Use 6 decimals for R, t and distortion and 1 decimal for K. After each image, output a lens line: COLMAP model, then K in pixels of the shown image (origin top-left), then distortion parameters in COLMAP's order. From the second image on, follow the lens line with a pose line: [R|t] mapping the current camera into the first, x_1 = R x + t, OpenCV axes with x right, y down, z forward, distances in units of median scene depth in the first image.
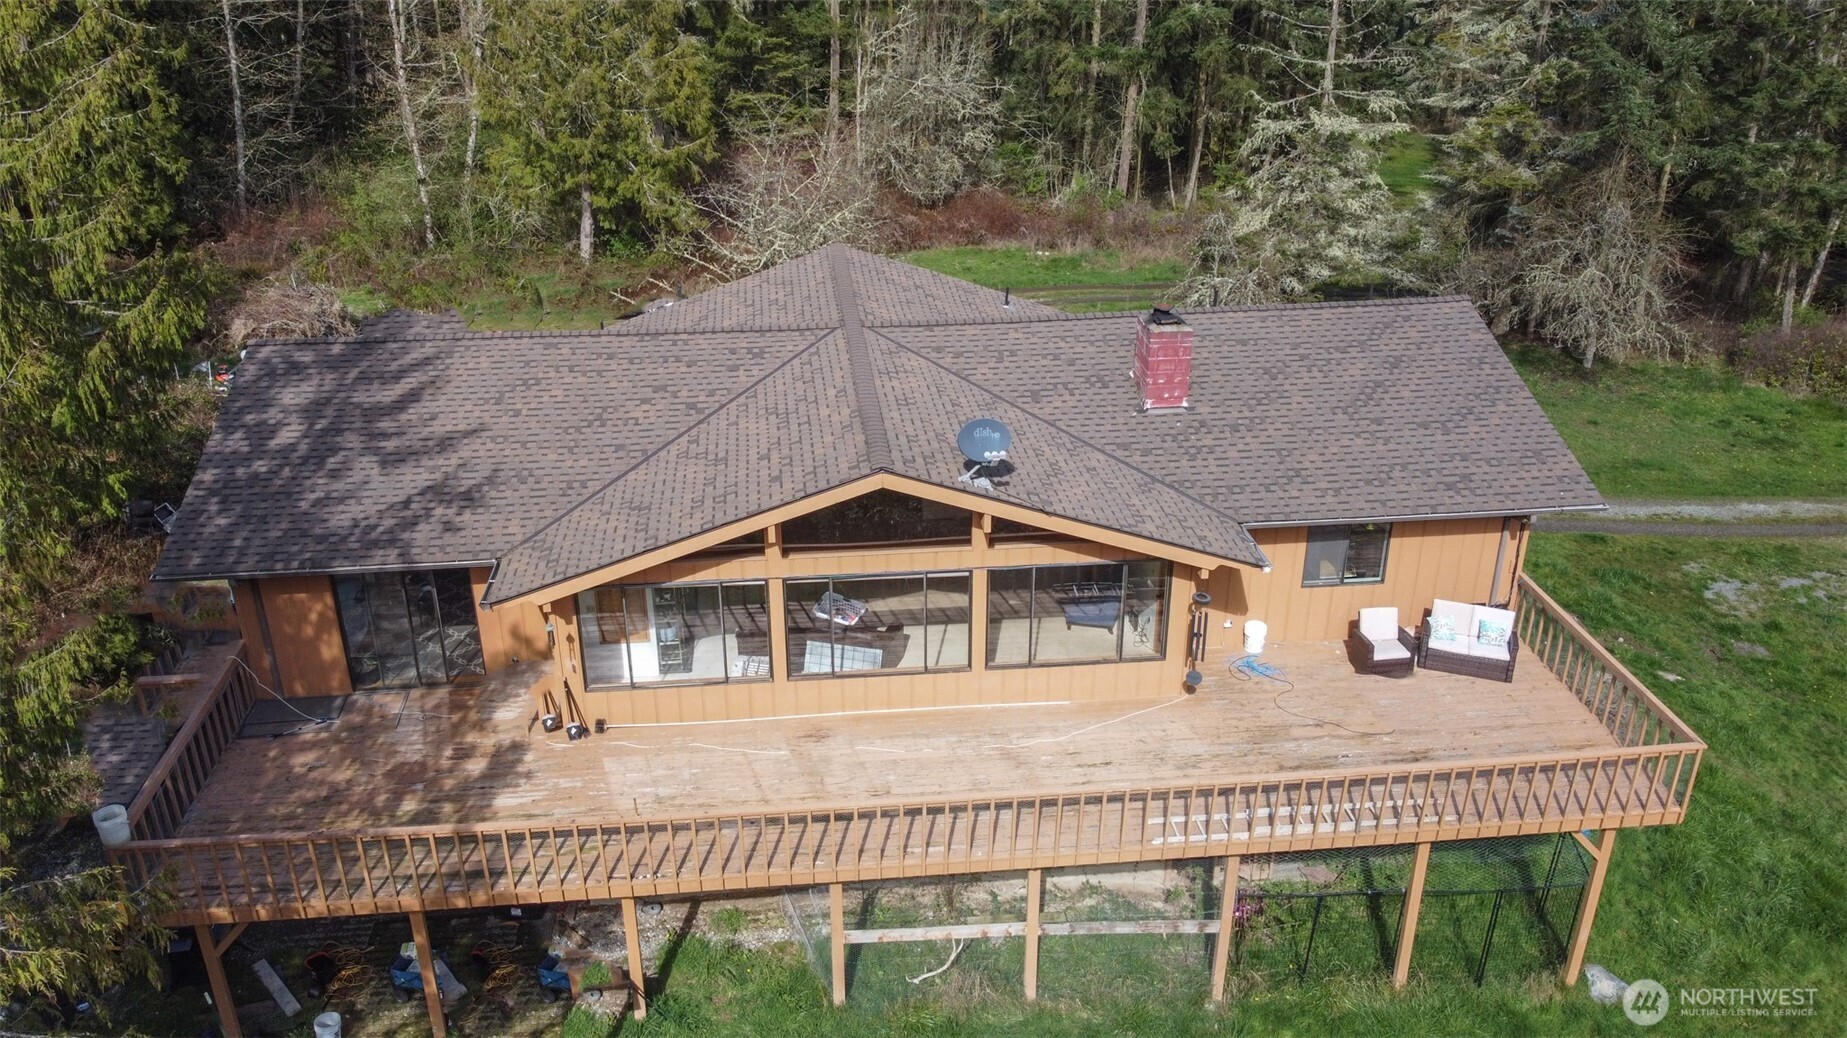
lens RADIAL K [[1402.0, 0, 927.5], [0, 1402.0, 512.7], [0, 0, 1]] dist [0.001614, -0.009663]
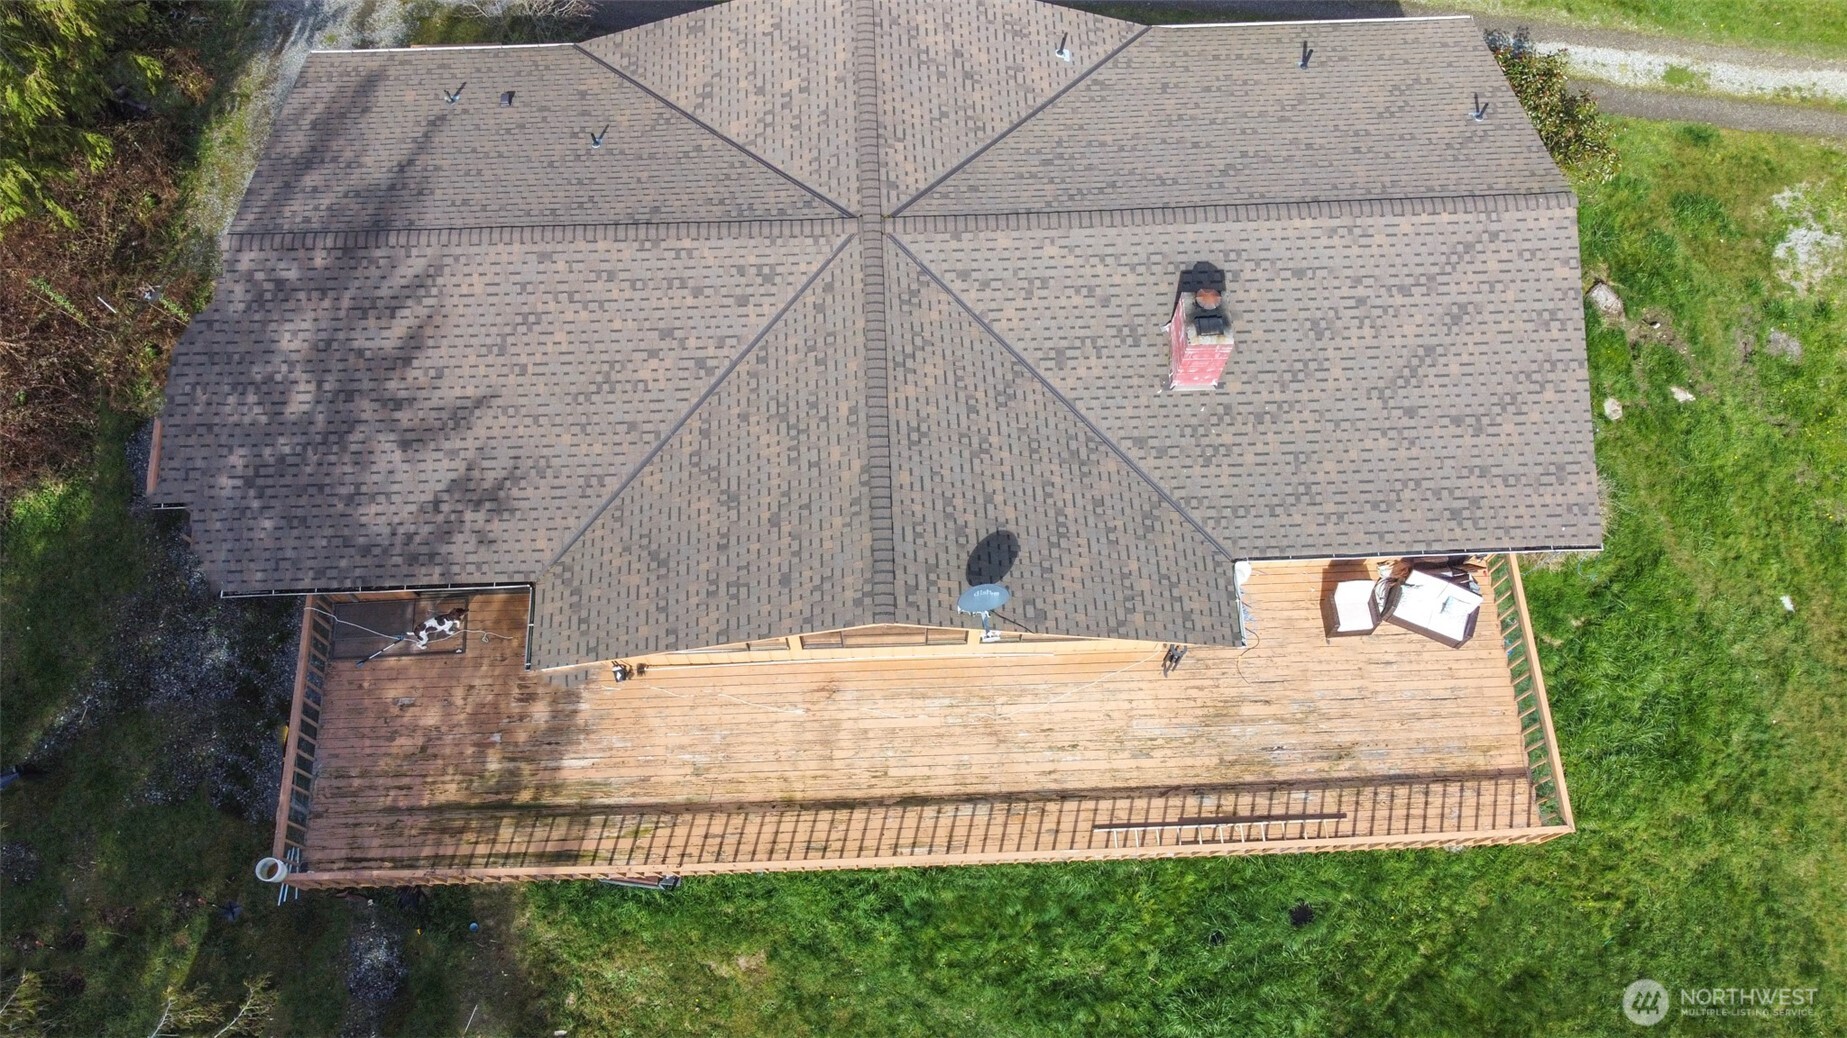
lens RADIAL K [[1402.0, 0, 917.0], [0, 1402.0, 512.3], [0, 0, 1]] dist [0.001614, -0.009663]
pose [[0.997631, 0.066575, -0.017311, 0.003921], [-0.037305, 0.735051, 0.676985, -0.686504], [0.057795, -0.674735, 0.735794, 0.236813]]
